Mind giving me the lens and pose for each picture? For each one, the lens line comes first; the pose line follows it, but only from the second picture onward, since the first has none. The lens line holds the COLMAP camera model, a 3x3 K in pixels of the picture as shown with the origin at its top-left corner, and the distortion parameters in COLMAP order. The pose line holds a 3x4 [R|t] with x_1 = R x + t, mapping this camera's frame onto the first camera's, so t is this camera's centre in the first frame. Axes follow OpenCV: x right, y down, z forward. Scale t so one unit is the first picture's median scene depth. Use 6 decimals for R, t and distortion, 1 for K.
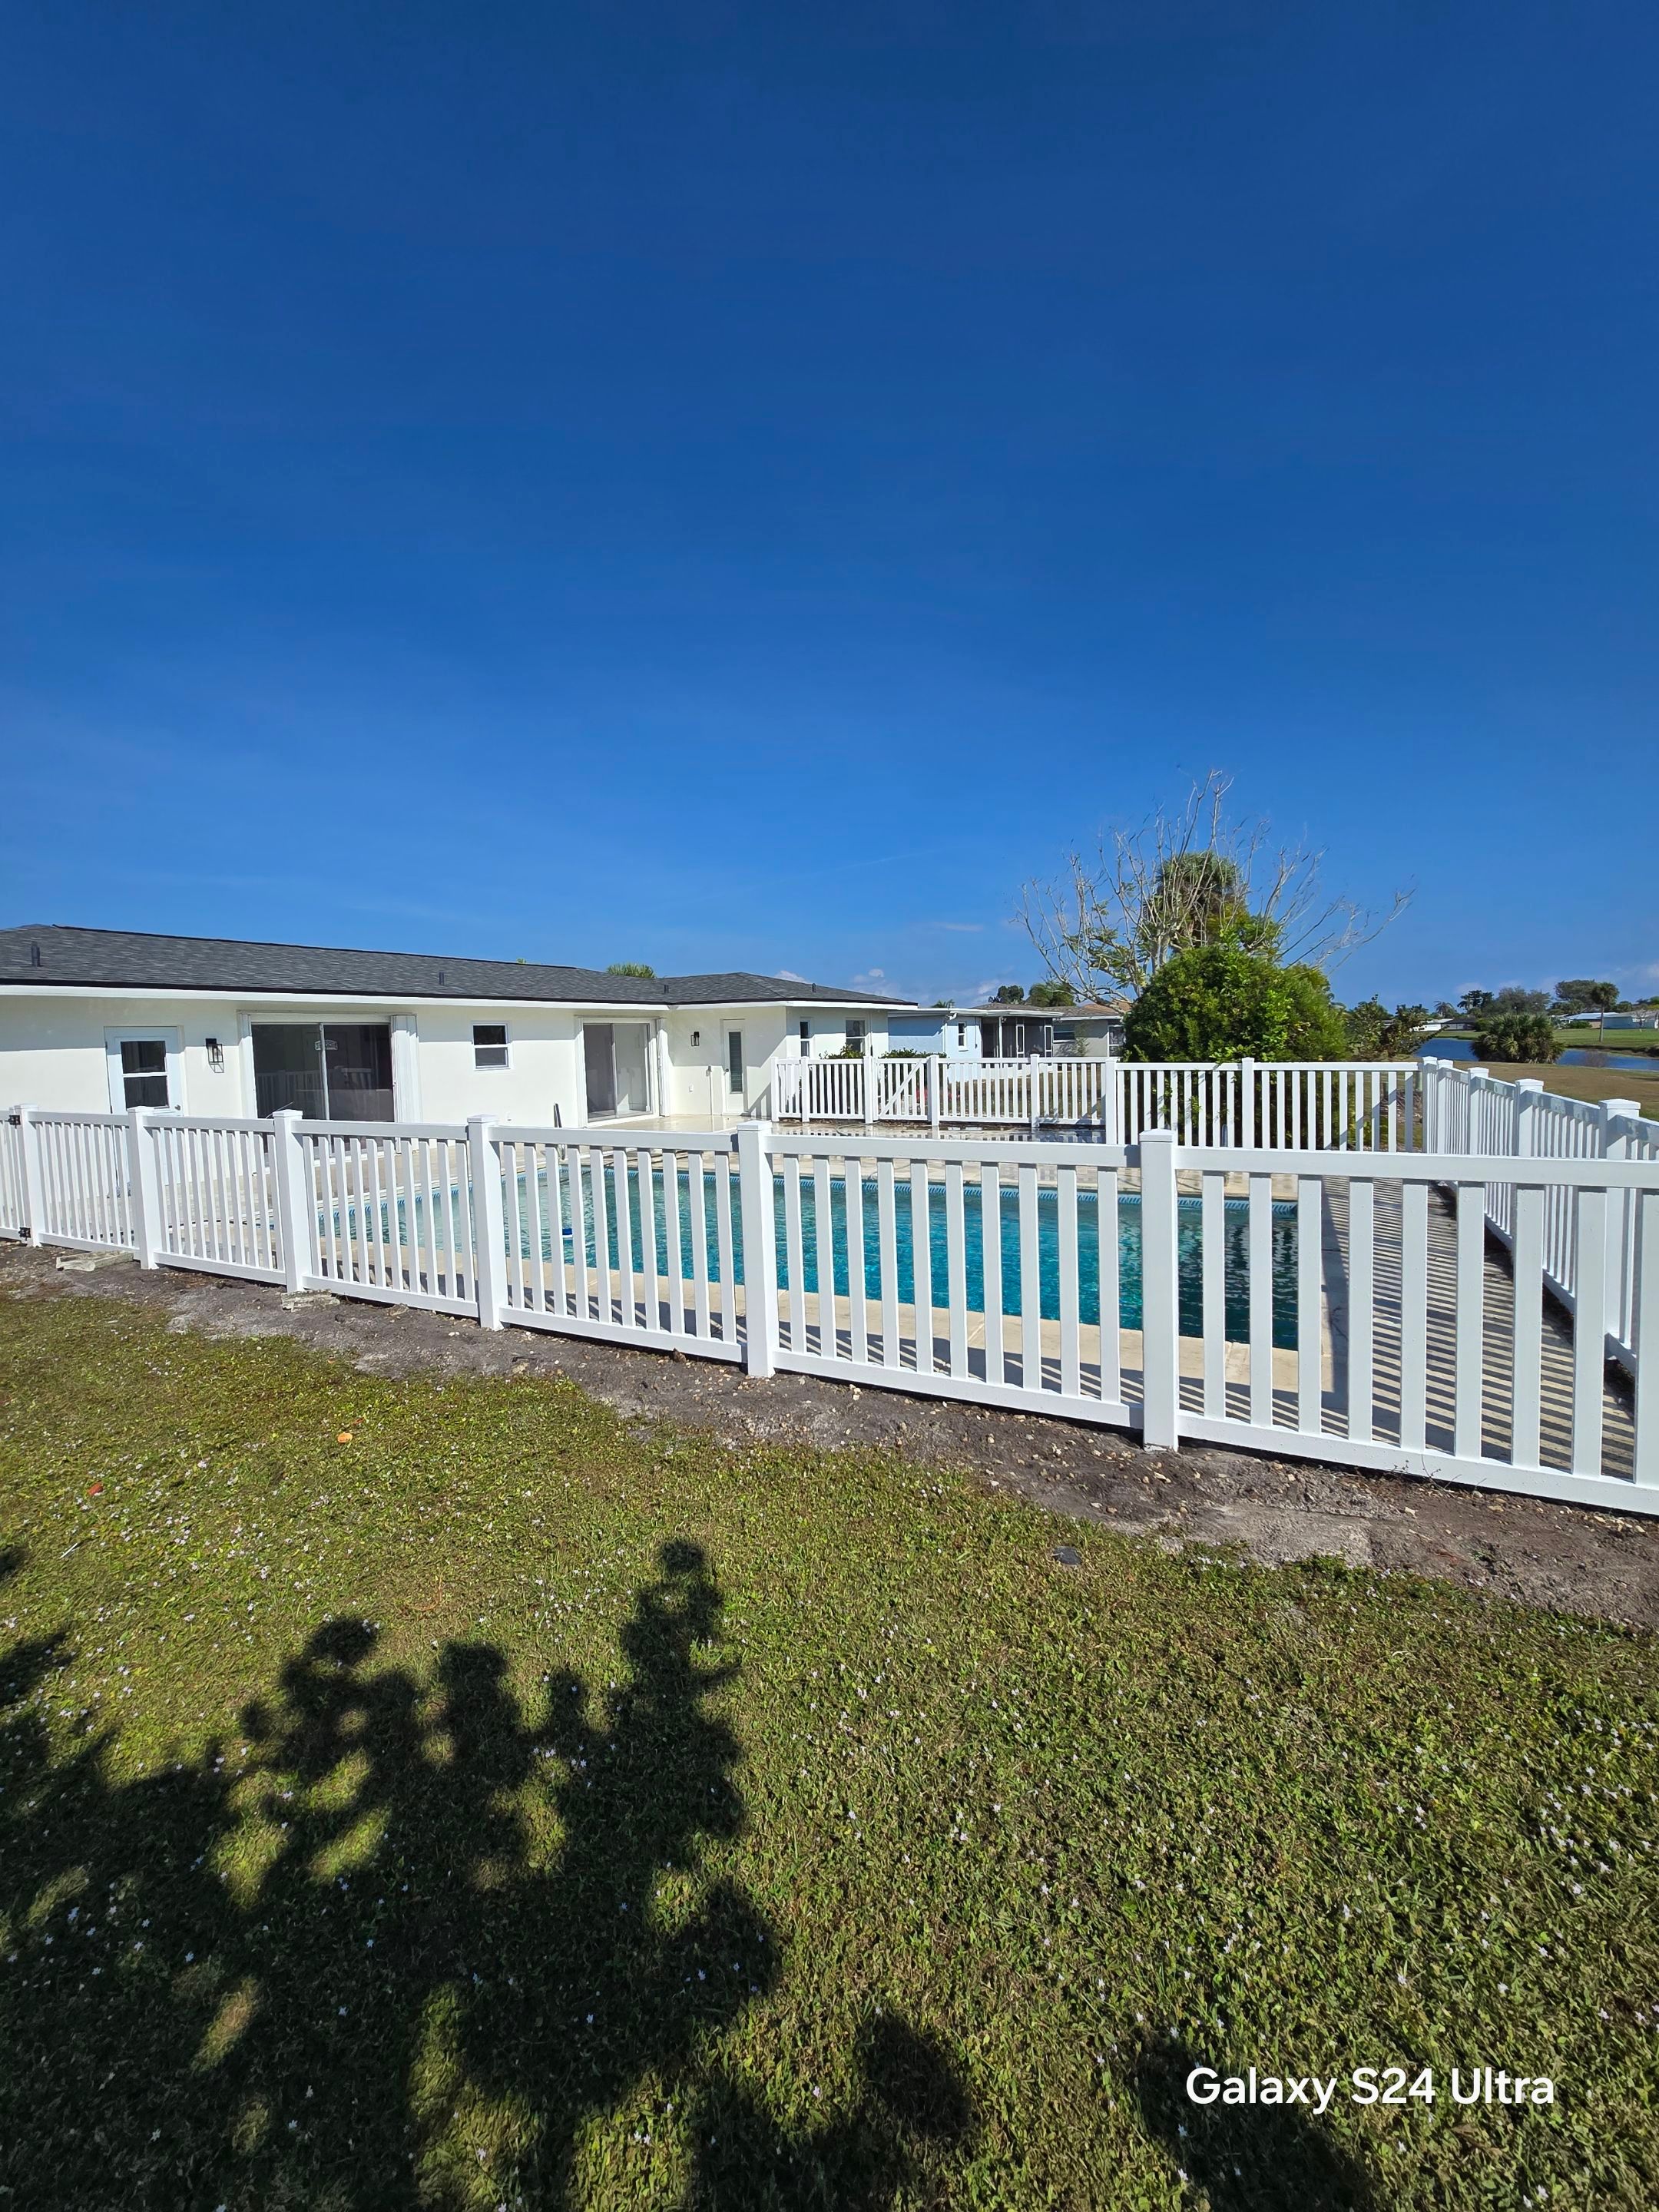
lens RADIAL K [[908.8, 0, 834.8], [0, 908.8, 1096.2], [0, 0, 1]] dist [-0.001432, -0.000113]
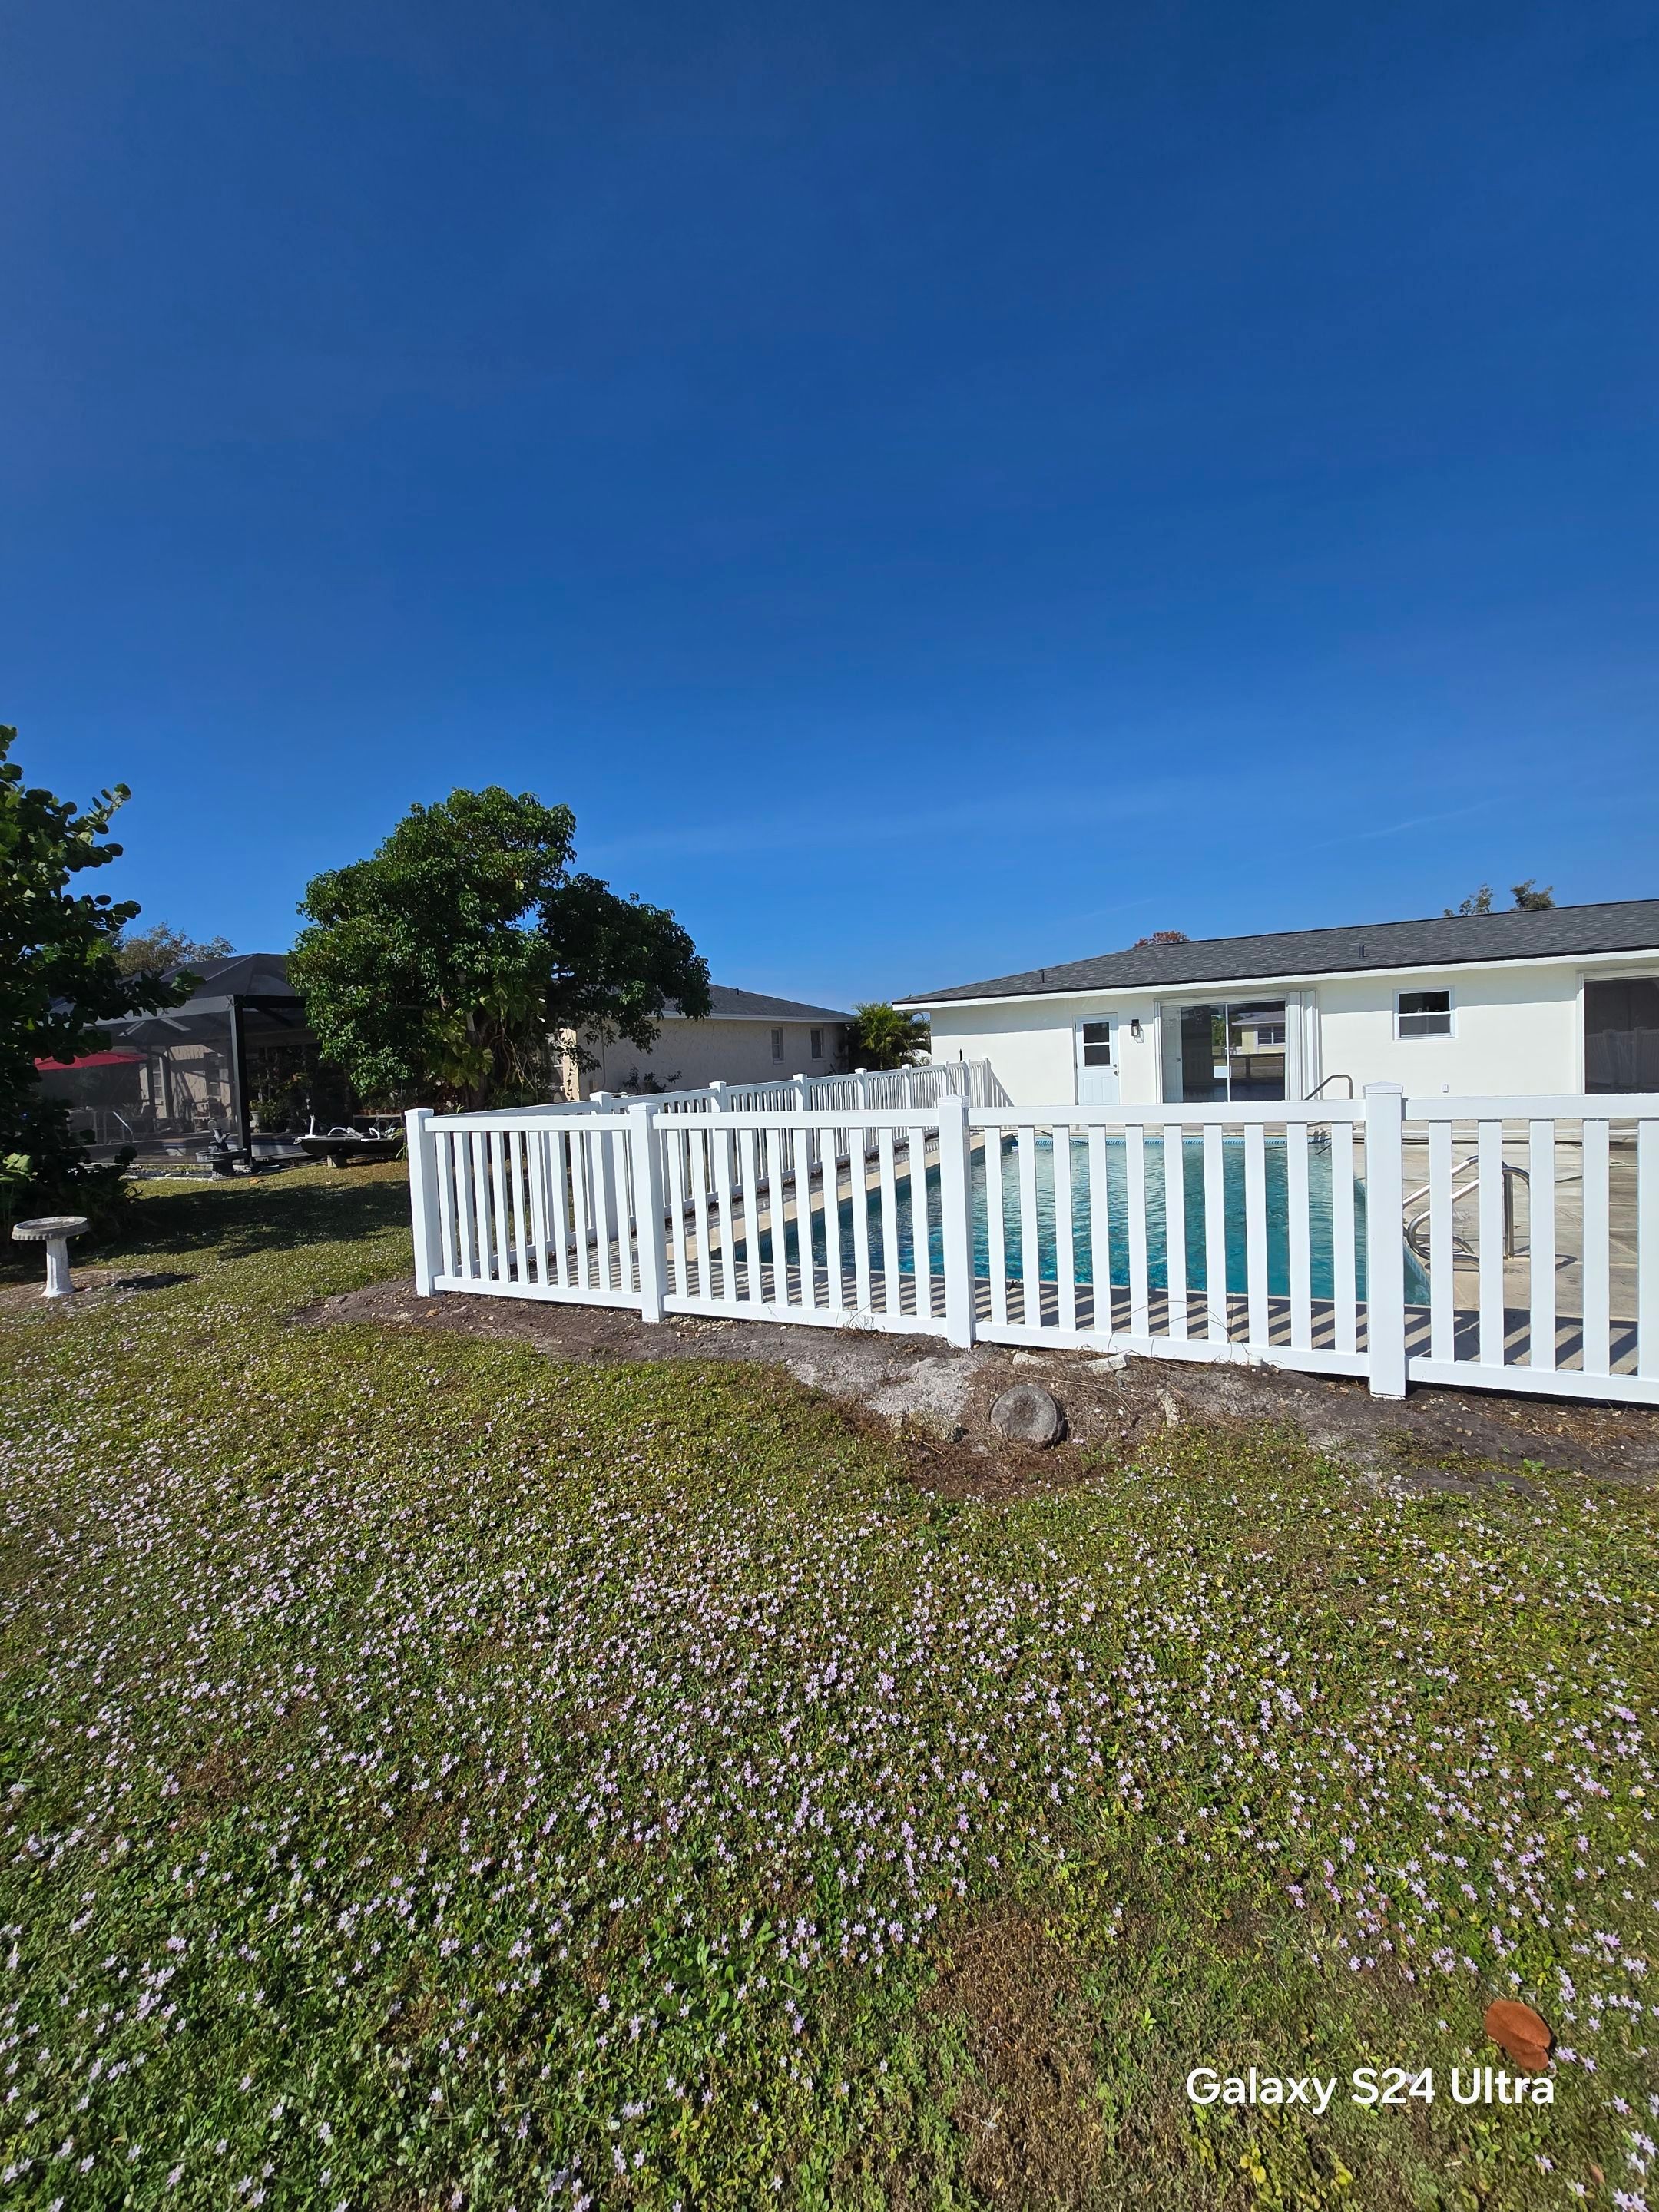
lens RADIAL K [[909.6, 0, 828.6], [0, 909.6, 1119.0], [0, 0, 1]] dist [0.001623, 0.000373]
pose [[0.032735, 0.094854, -0.994953, 0.804469], [-0.014620, 0.995425, 0.094418, -0.036503], [0.999357, 0.011455, 0.033972, 0.469192]]
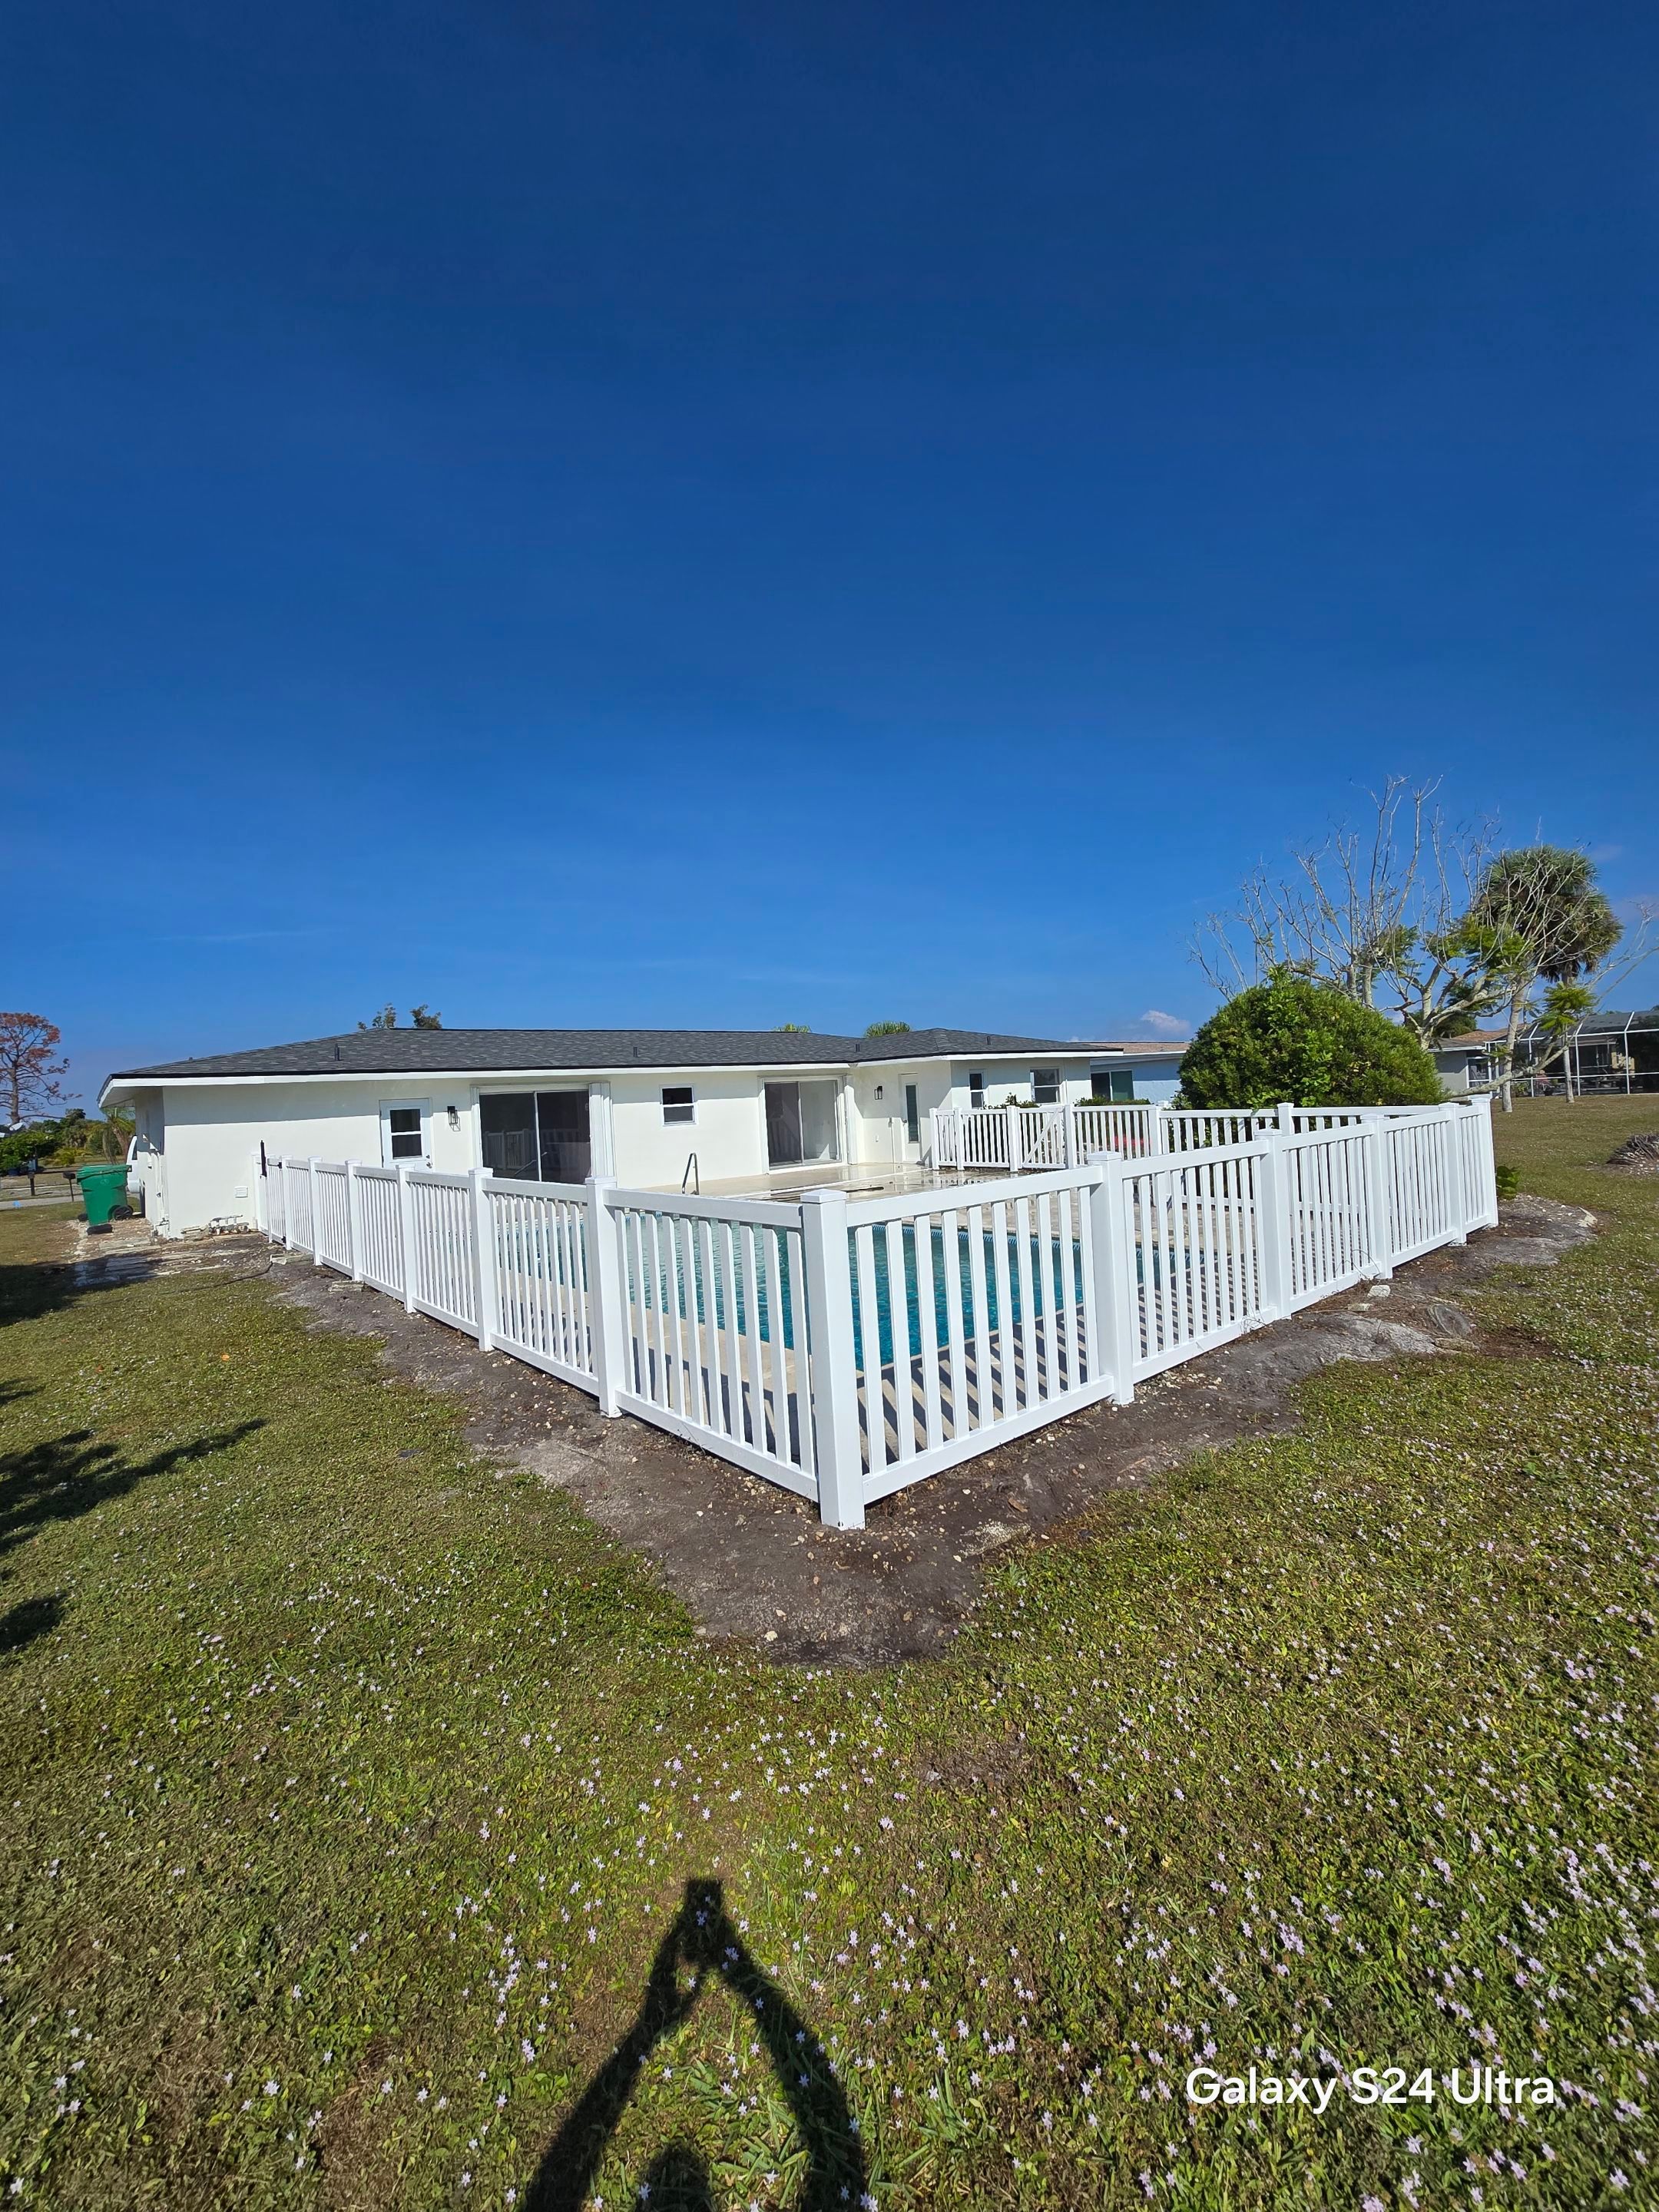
lens RADIAL K [[914.9, 0, 829.3], [0, 914.9, 1101.2], [0, 0, 1]] dist [-0.000464, 0.000719]
pose [[0.921083, -0.024233, -0.388610, 0.381247], [0.006258, 0.998854, -0.047453, -0.002471], [0.389315, 0.041277, 0.920179, -0.043759]]
